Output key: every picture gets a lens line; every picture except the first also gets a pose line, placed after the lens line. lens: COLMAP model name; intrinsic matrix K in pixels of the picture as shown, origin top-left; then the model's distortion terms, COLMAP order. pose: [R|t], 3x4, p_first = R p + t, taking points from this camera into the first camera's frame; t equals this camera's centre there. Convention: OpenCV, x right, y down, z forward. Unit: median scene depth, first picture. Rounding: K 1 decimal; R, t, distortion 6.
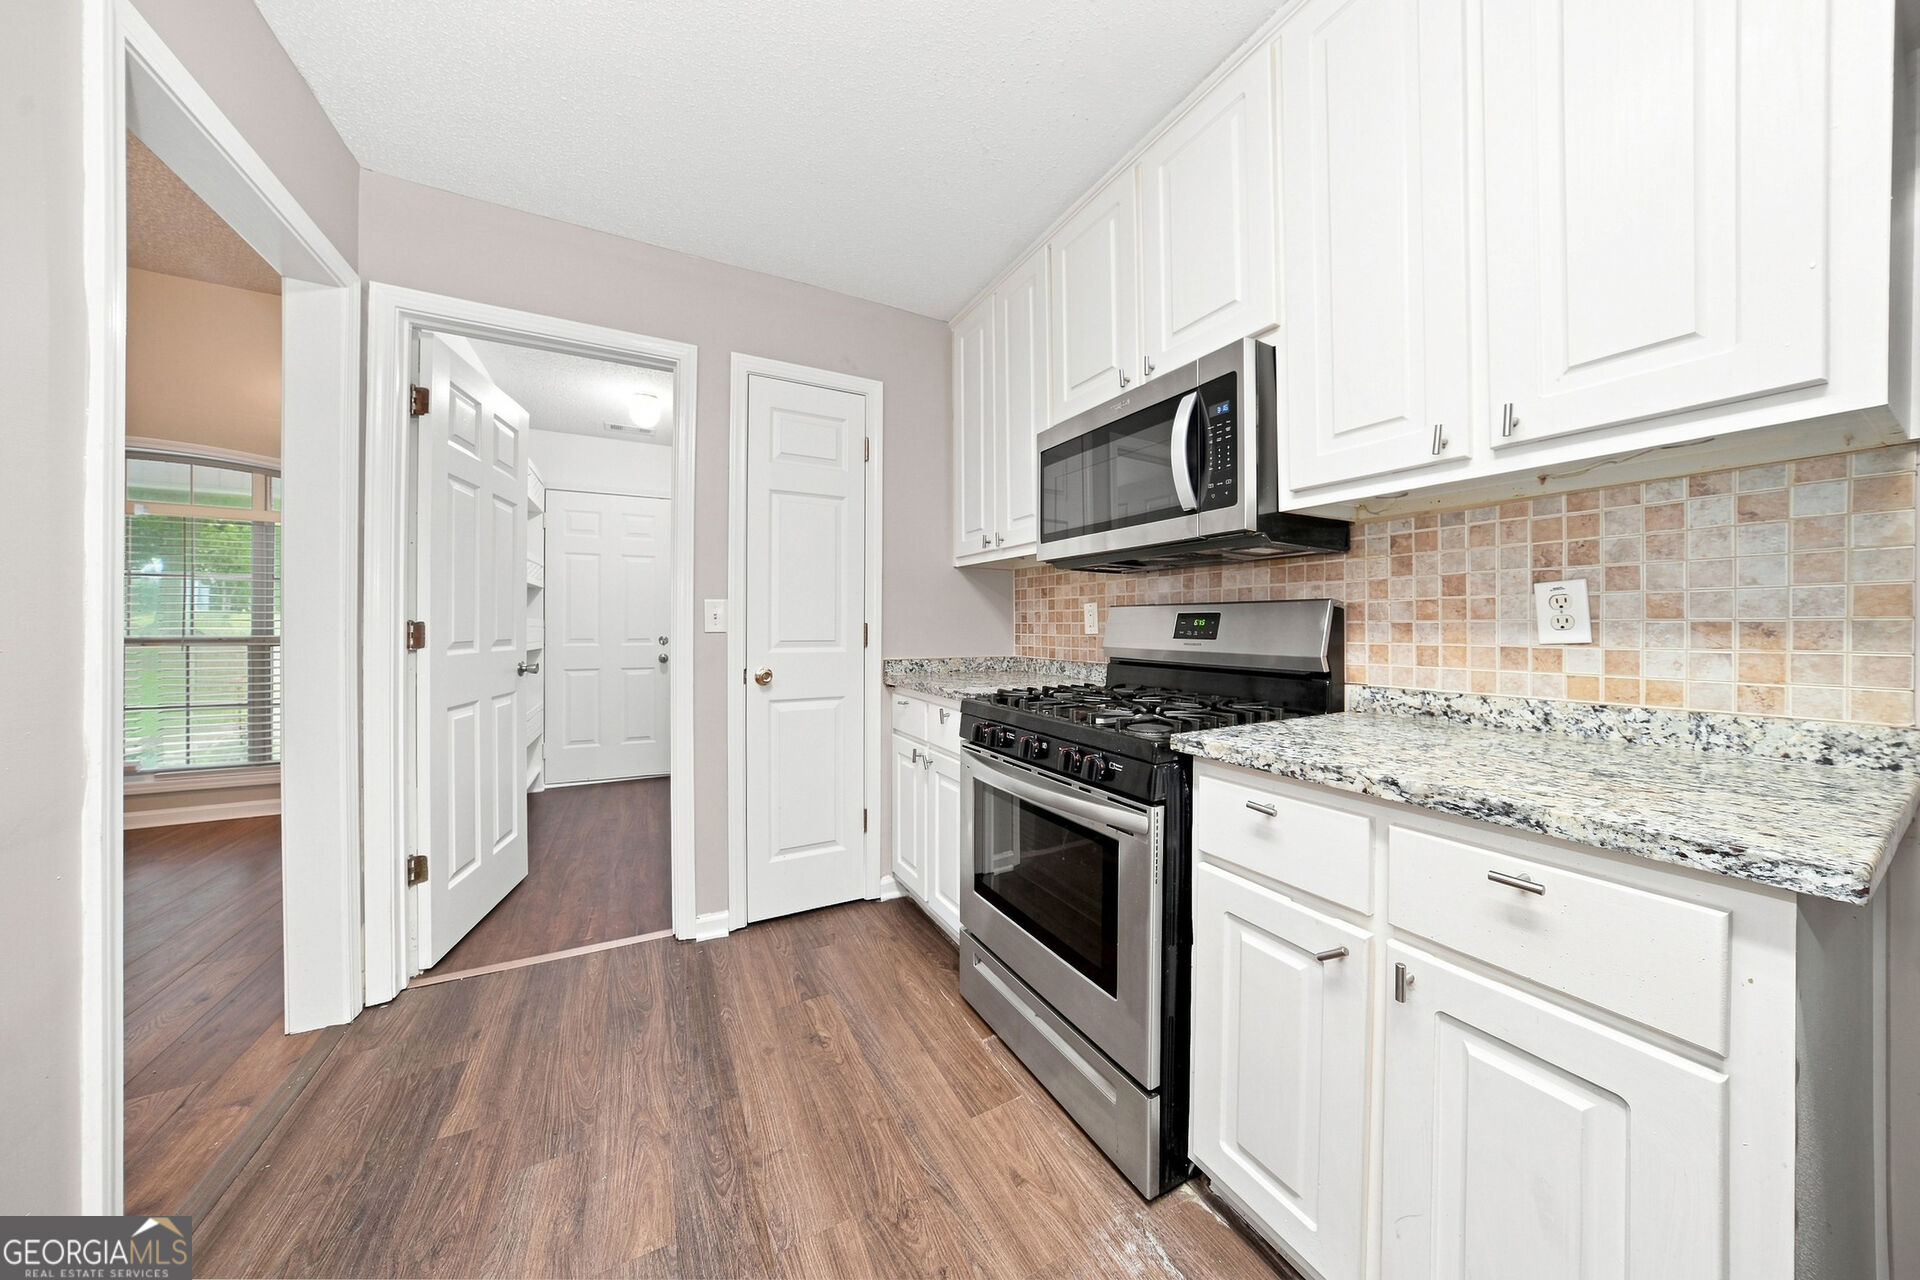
lens RADIAL K [[588.3, 0, 953.7], [0, 588.3, 629.6], [0, 0, 1]] dist [-0.022346, 0.000005]
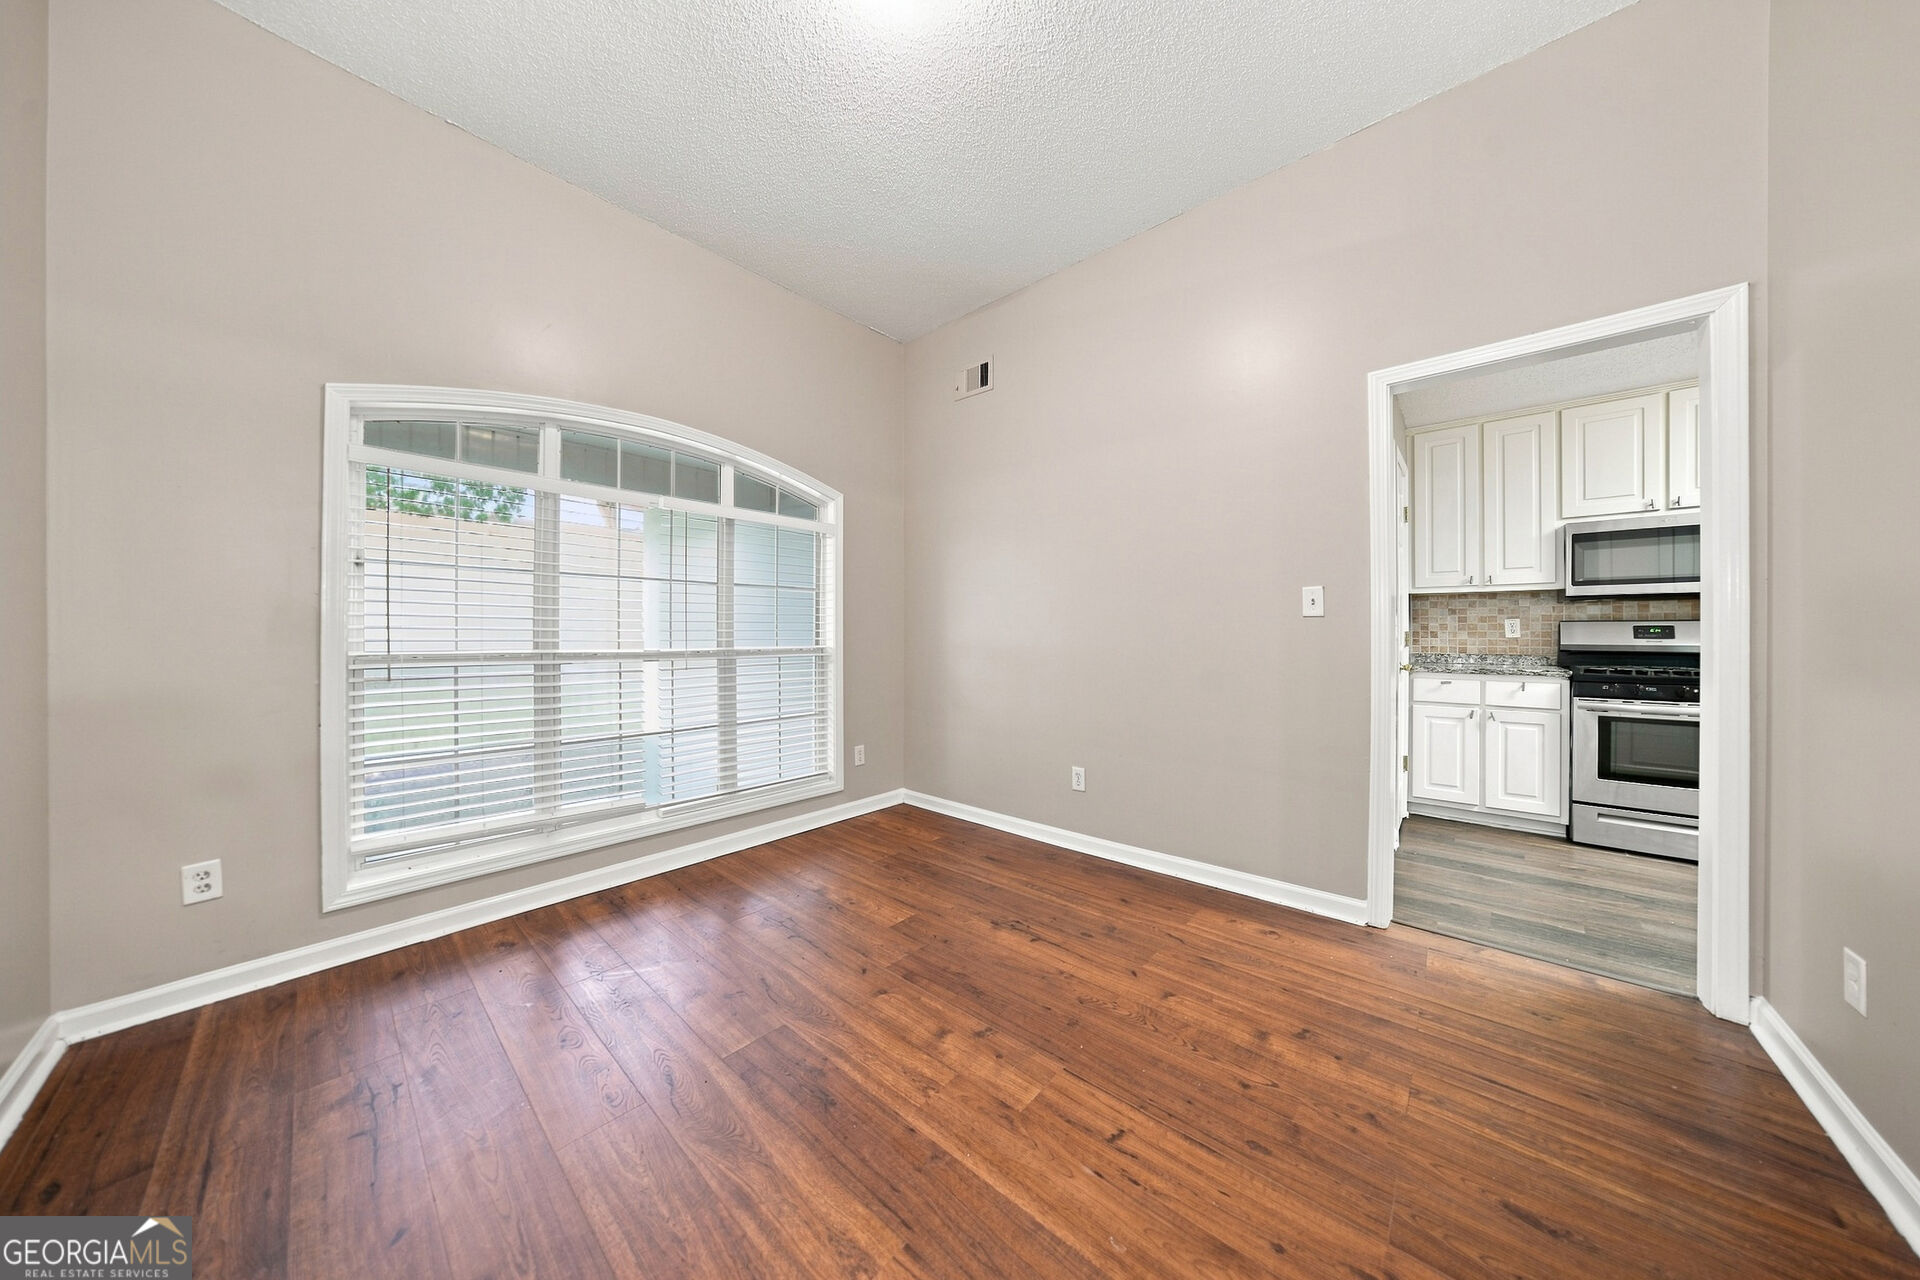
lens RADIAL K [[588.3, 0, 953.7], [0, 588.3, 629.6], [0, 0, 1]] dist [-0.022346, 0.000005]
pose [[0.941758, -0.001919, 0.336286, -2.089653], [0.006042, 0.999919, -0.011215, -0.007090], [-0.336237, 0.012594, 0.941693, 0.005886]]
